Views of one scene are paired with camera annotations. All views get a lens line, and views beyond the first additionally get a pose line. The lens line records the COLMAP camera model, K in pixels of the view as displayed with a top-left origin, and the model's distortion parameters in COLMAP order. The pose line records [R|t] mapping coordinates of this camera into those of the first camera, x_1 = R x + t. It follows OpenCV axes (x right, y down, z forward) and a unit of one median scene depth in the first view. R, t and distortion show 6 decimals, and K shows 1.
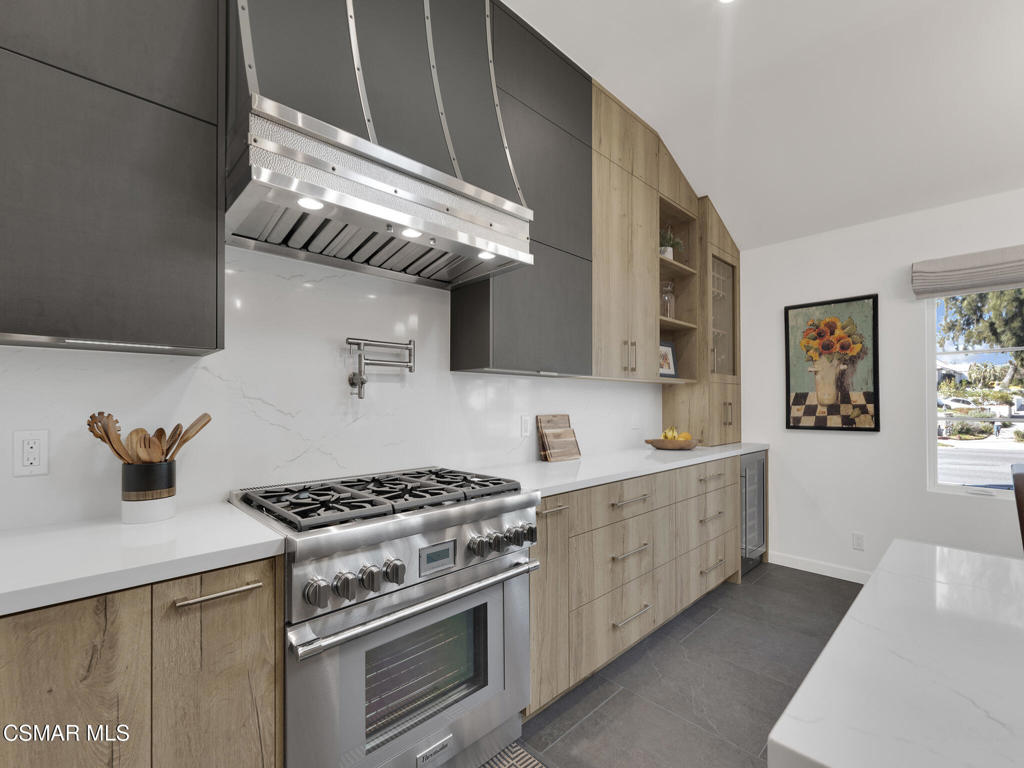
lens RADIAL K [[445.3, 0, 512.5], [0, 445.3, 396.4], [0, 0, 1]] dist [-0.000515, 0.000292]
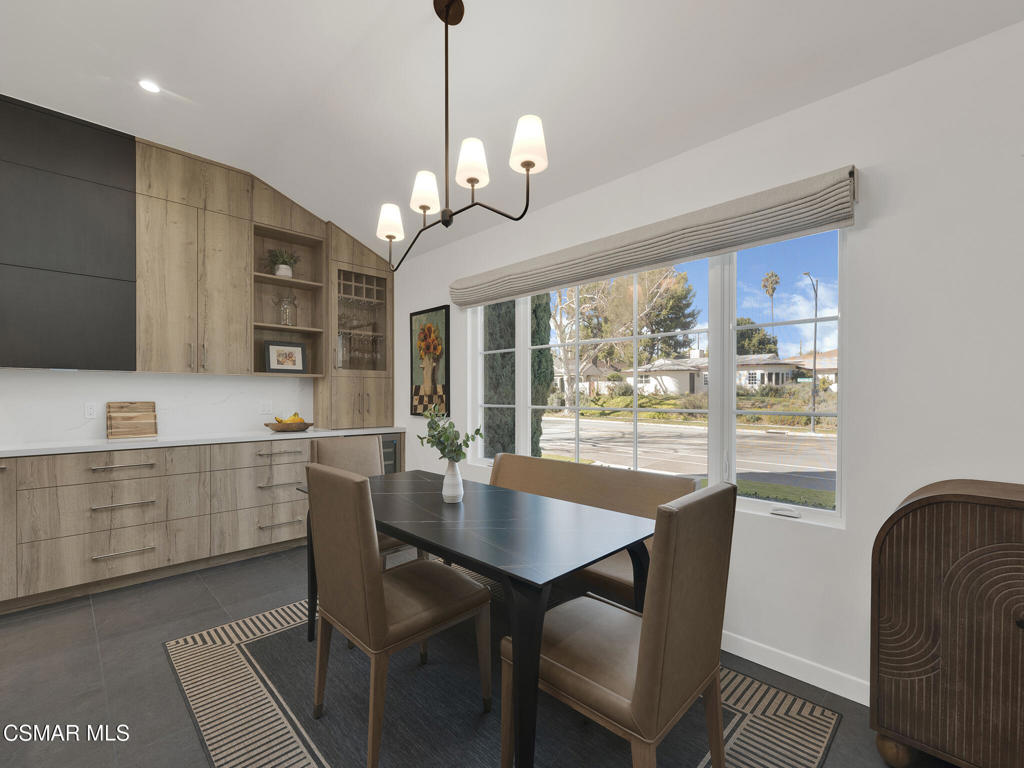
lens RADIAL K [[445.3, 0, 512.5], [0, 445.3, 396.4], [0, 0, 1]] dist [-0.000515, 0.000292]
pose [[0.999945, 0.003010, 0.009999, 0.971066], [-0.003196, 0.999822, 0.018600, -0.001594], [-0.009941, -0.018631, 0.999777, -0.227333]]
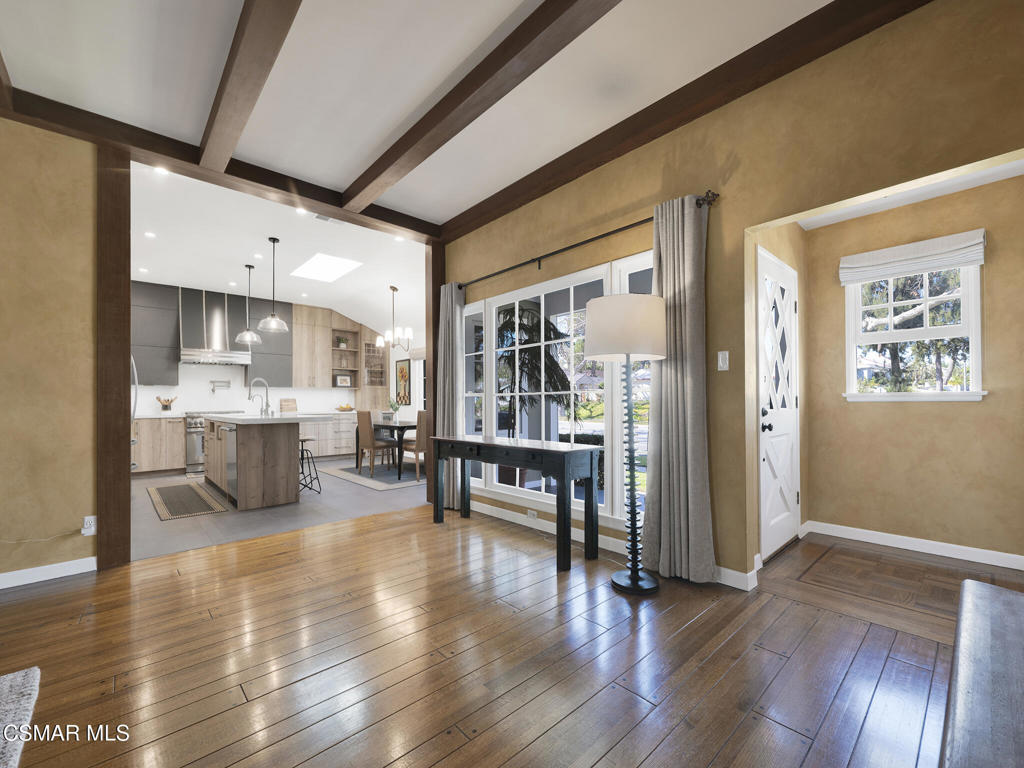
lens RADIAL K [[427.8, 0, 523.4], [0, 427.8, 396.8], [0, 0, 1]] dist [-0.003357, 0.000267]
pose [[0.999887, -0.005703, -0.013876, 1.600723], [0.005708, 0.999984, 0.000271, 0.028423], [0.013874, -0.000351, 0.999904, -1.839301]]
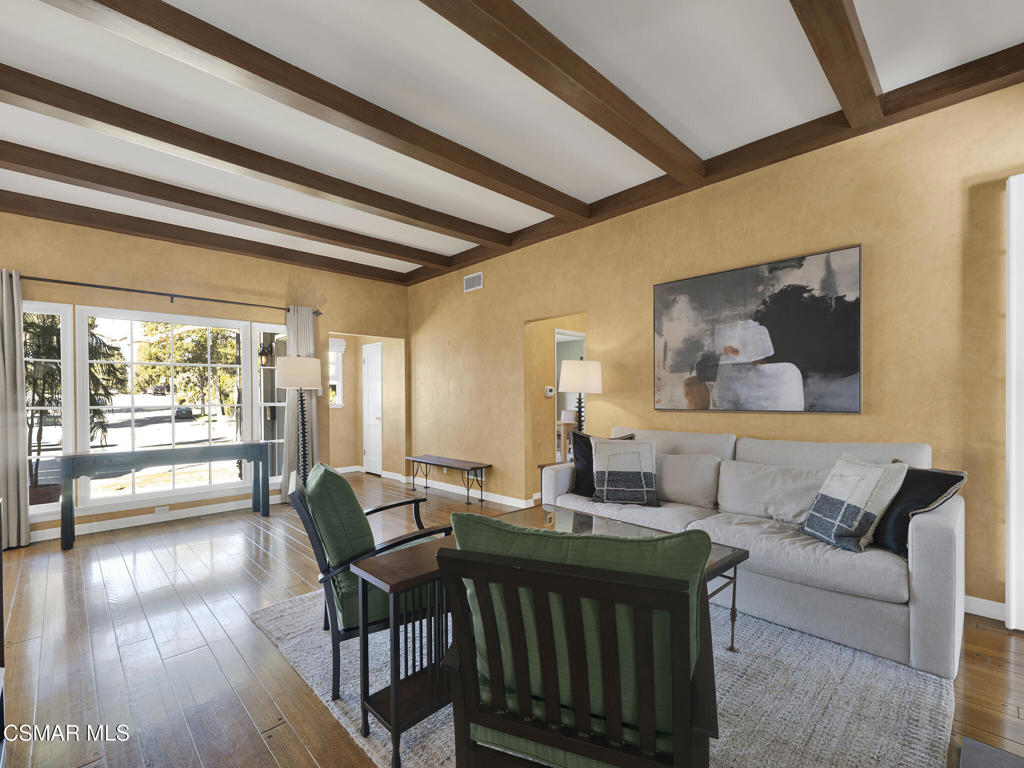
lens RADIAL K [[459.8, 0, 496.4], [0, 459.8, 399.5], [0, 0, 1]] dist [0.018529, 0.000234]
pose [[0.015349, -0.001750, 0.999881, 0.011308], [-0.003726, 0.999991, 0.001807, -0.012934], [-0.999875, -0.003753, 0.015342, -1.747373]]
